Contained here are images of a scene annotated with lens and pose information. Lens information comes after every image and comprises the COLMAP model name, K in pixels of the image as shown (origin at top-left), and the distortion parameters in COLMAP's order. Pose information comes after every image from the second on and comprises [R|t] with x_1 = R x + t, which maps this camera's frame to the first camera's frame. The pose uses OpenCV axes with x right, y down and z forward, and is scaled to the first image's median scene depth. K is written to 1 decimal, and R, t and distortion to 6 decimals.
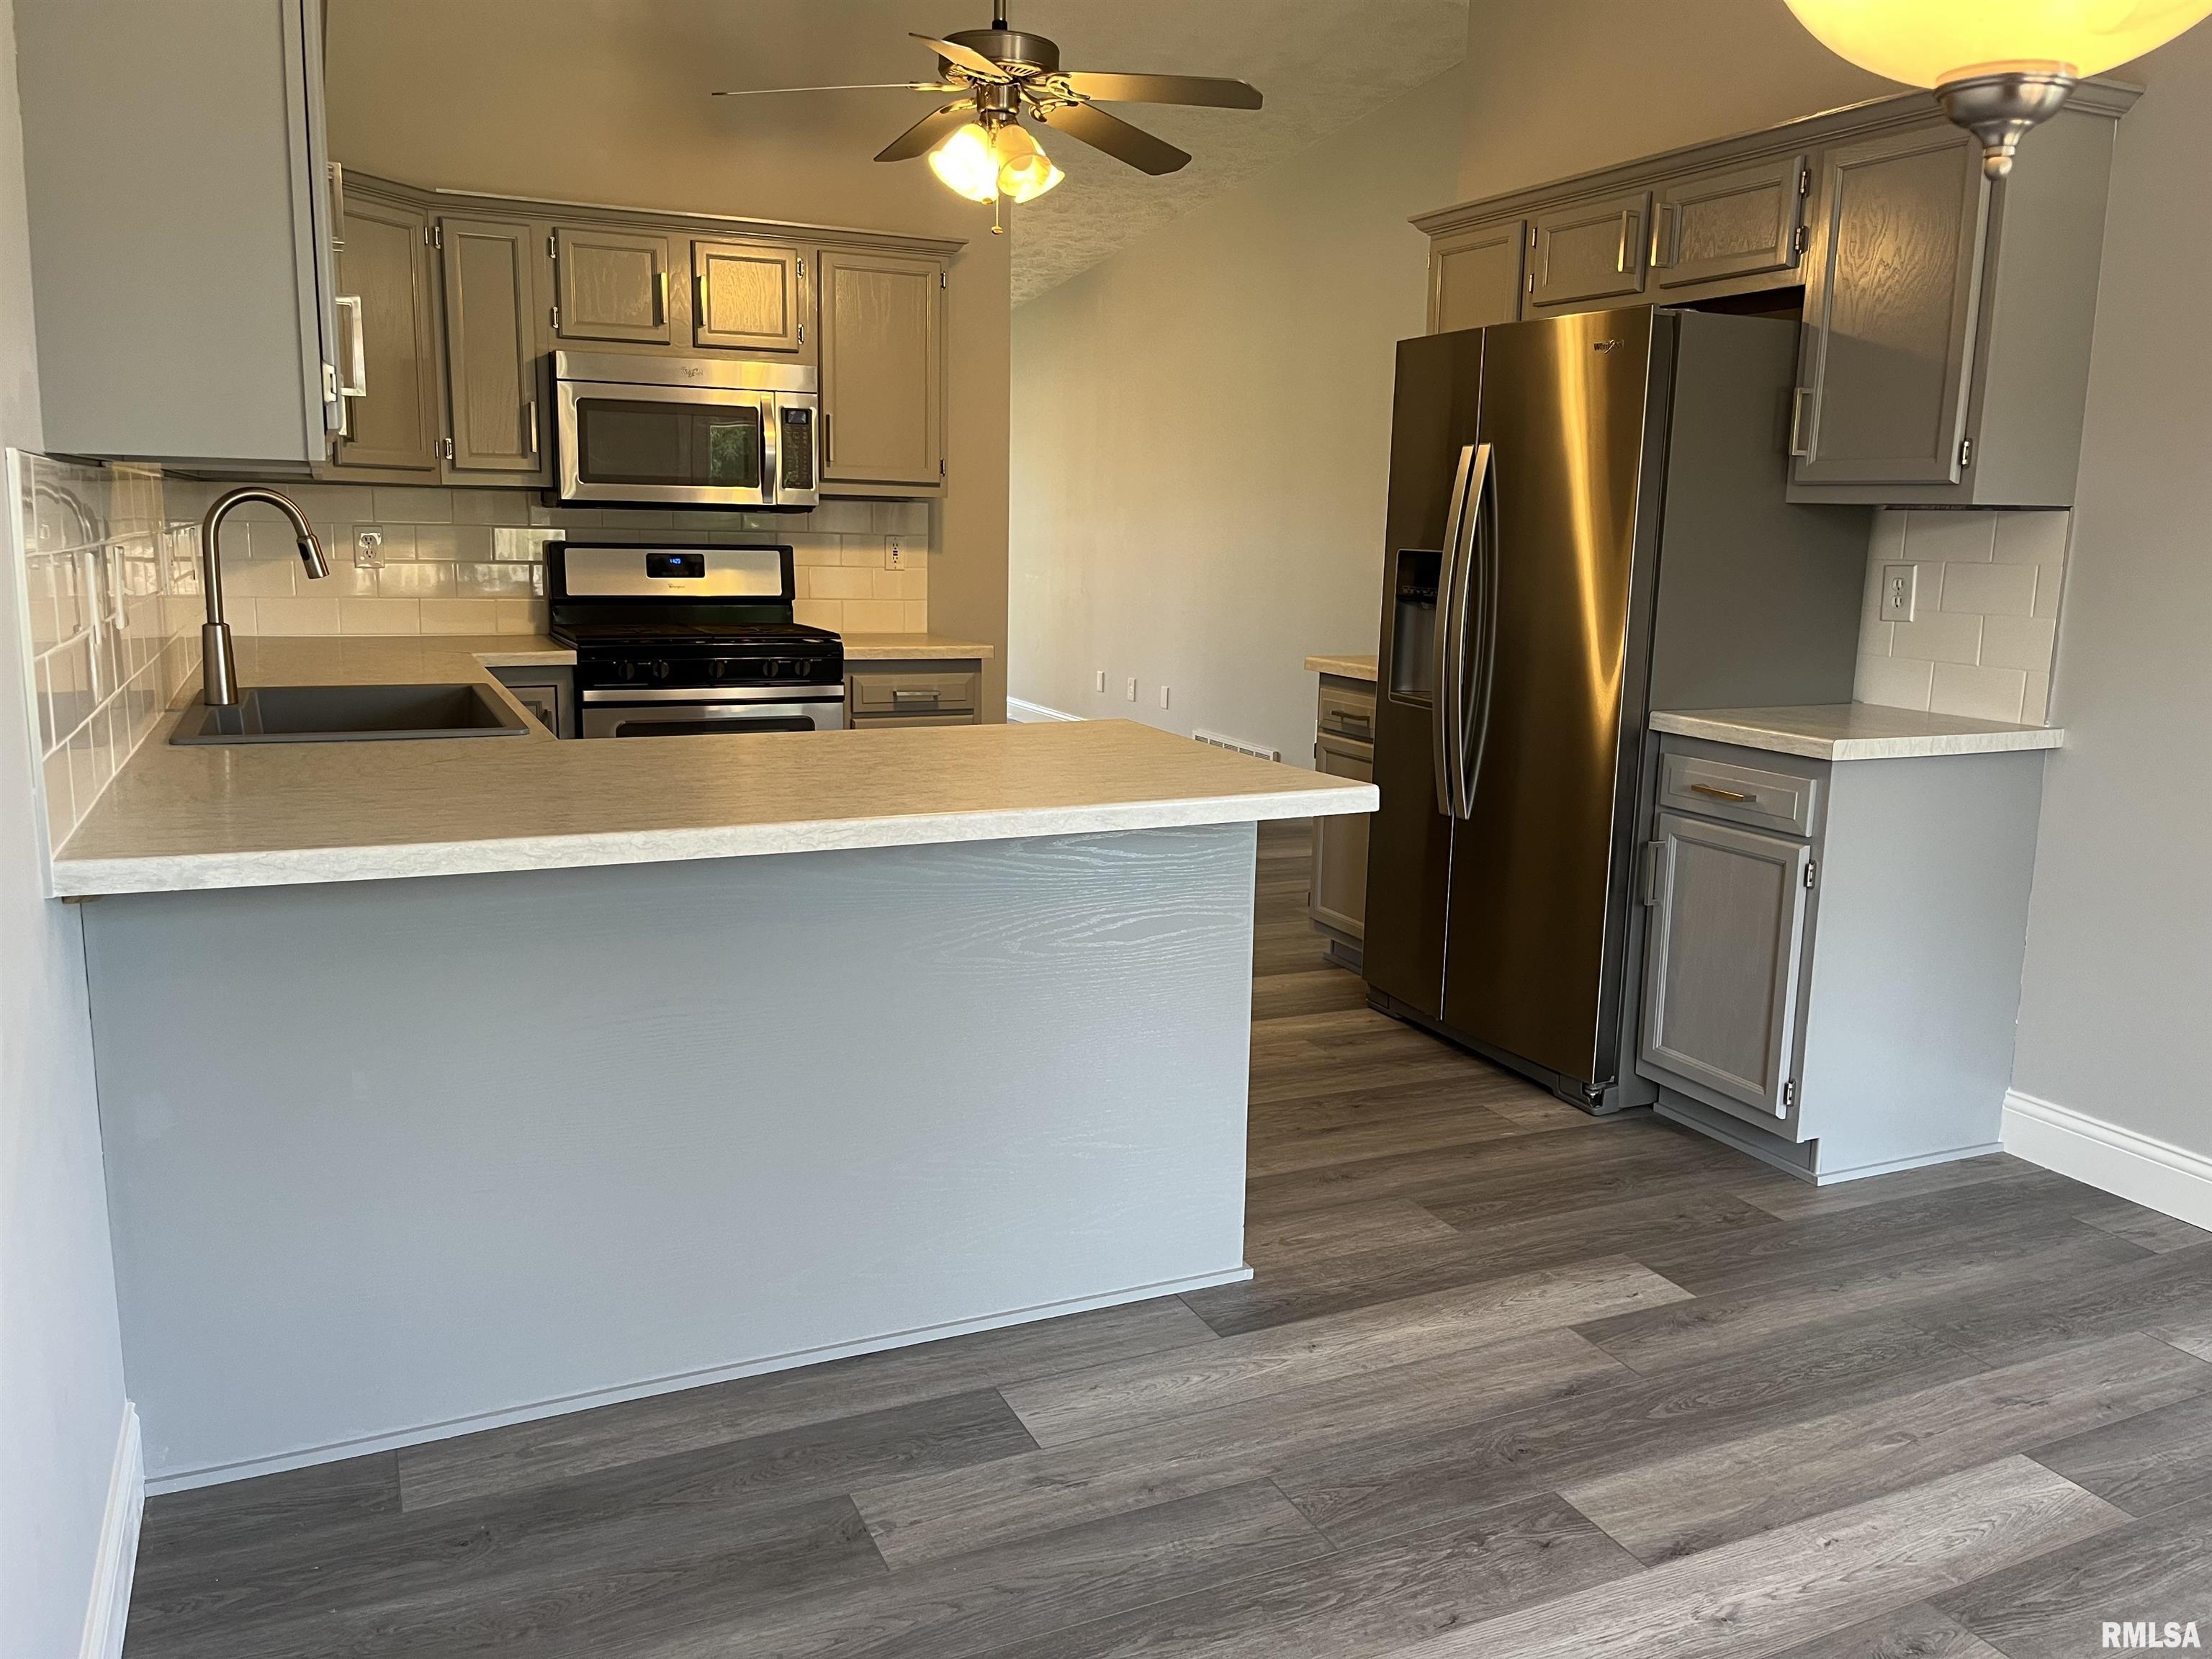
lens RADIAL K [[1679.8, 0, 1095.1], [0, 1679.8, 824.2], [0, 0, 1]] dist [0.014864, -0.015937]
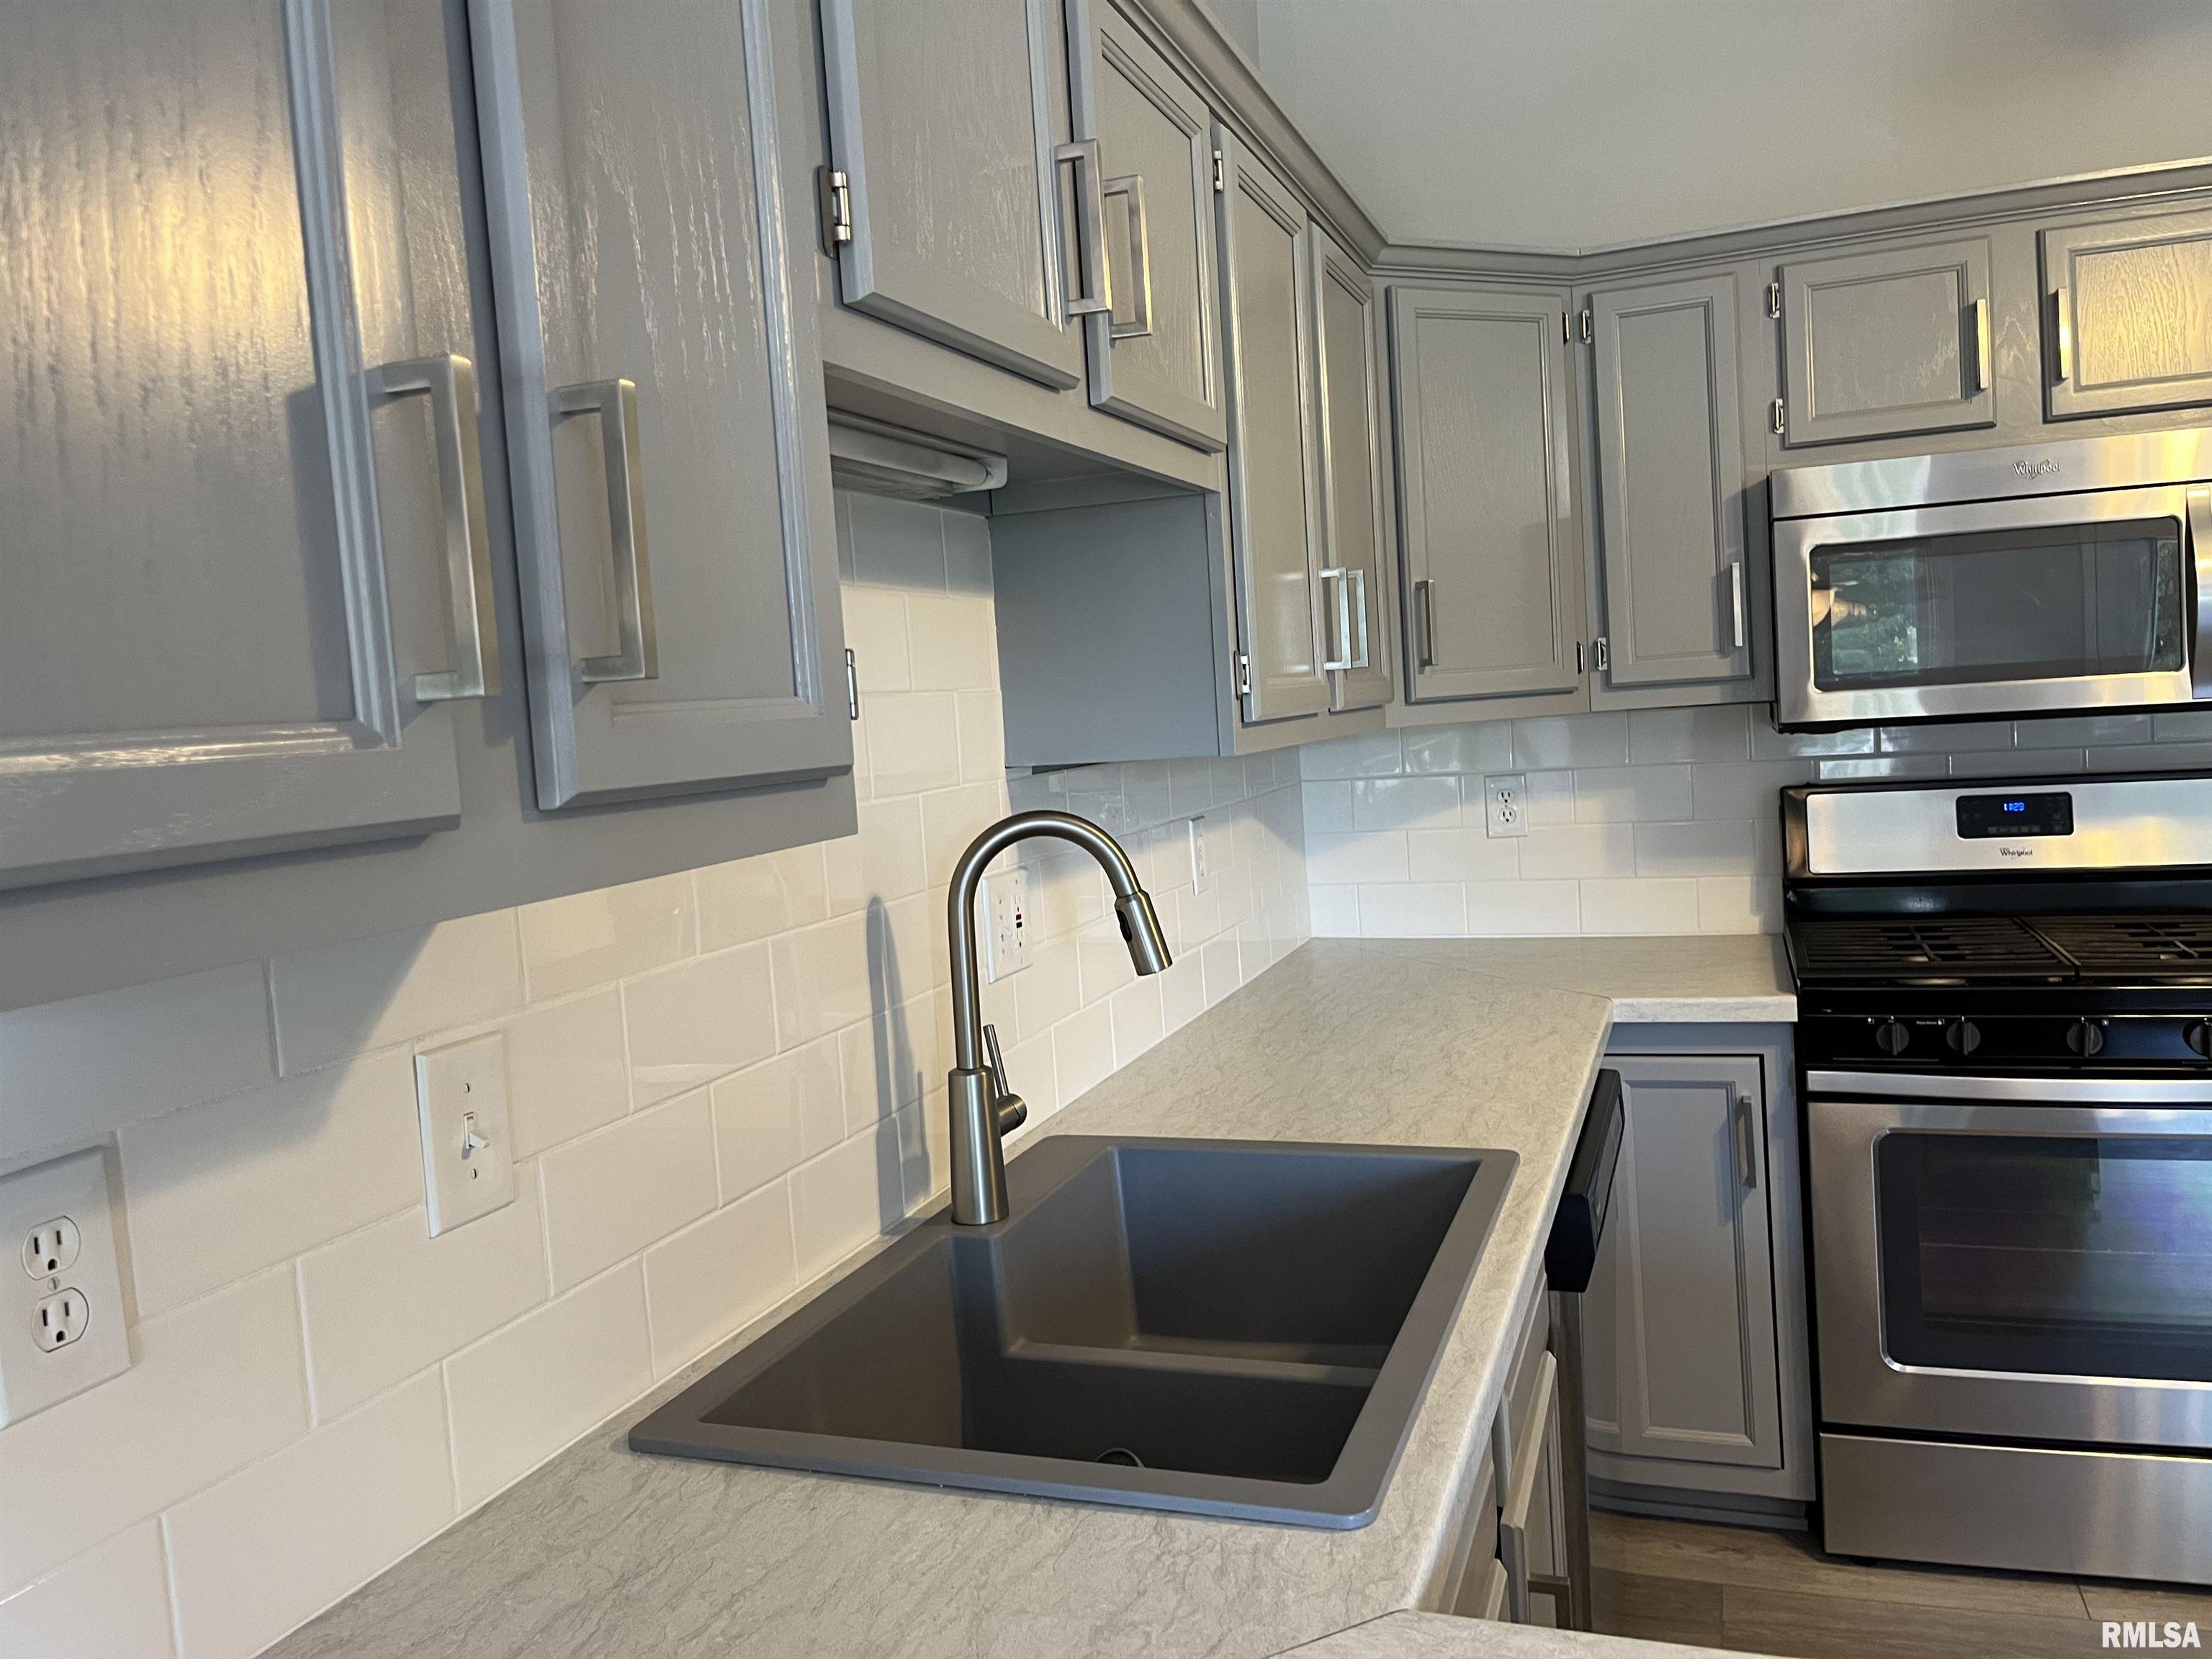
lens RADIAL K [[1679.8, 0, 1102.8], [0, 1679.8, 805.5], [0, 0, 1]] dist [0.014864, -0.015937]
pose [[0.706771, -0.025078, -0.706997, -0.074819], [-0.044798, 0.995779, -0.080106, -0.107616], [0.706022, 0.088289, 0.702665, 0.431161]]
